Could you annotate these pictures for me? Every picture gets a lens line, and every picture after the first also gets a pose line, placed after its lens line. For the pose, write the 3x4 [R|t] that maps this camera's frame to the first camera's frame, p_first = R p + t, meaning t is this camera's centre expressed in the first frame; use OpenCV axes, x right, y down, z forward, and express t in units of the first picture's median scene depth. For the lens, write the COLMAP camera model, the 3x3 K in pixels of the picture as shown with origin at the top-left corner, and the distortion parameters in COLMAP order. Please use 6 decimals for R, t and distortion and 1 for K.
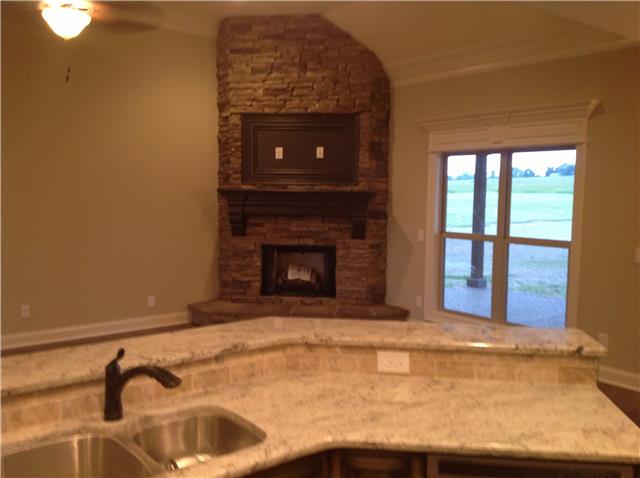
lens RADIAL K [[584.5, 0, 319.6], [0, 584.5, 245.8], [0, 0, 1]] dist [0.062423, -0.001791]
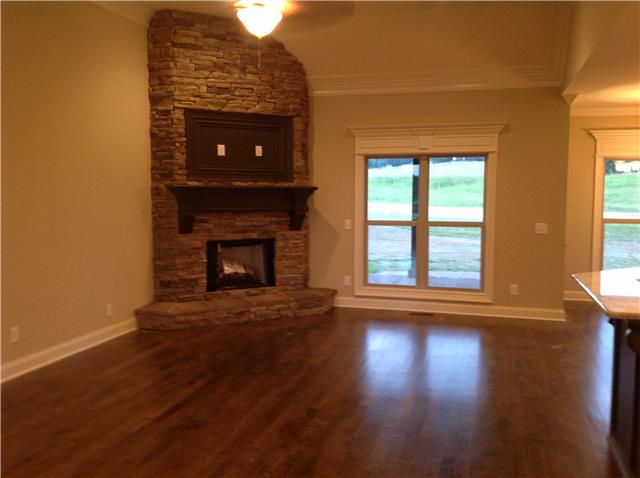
lens RADIAL K [[590.5, 0, 320.0], [0, 590.5, 239.0], [0, 0, 1]] dist [0.042768, -0.008442]
pose [[0.809976, -0.054532, 0.583923, -0.545402], [0.061811, 0.998060, 0.007468, -0.000771], [-0.583197, 0.030045, 0.811775, 0.068393]]
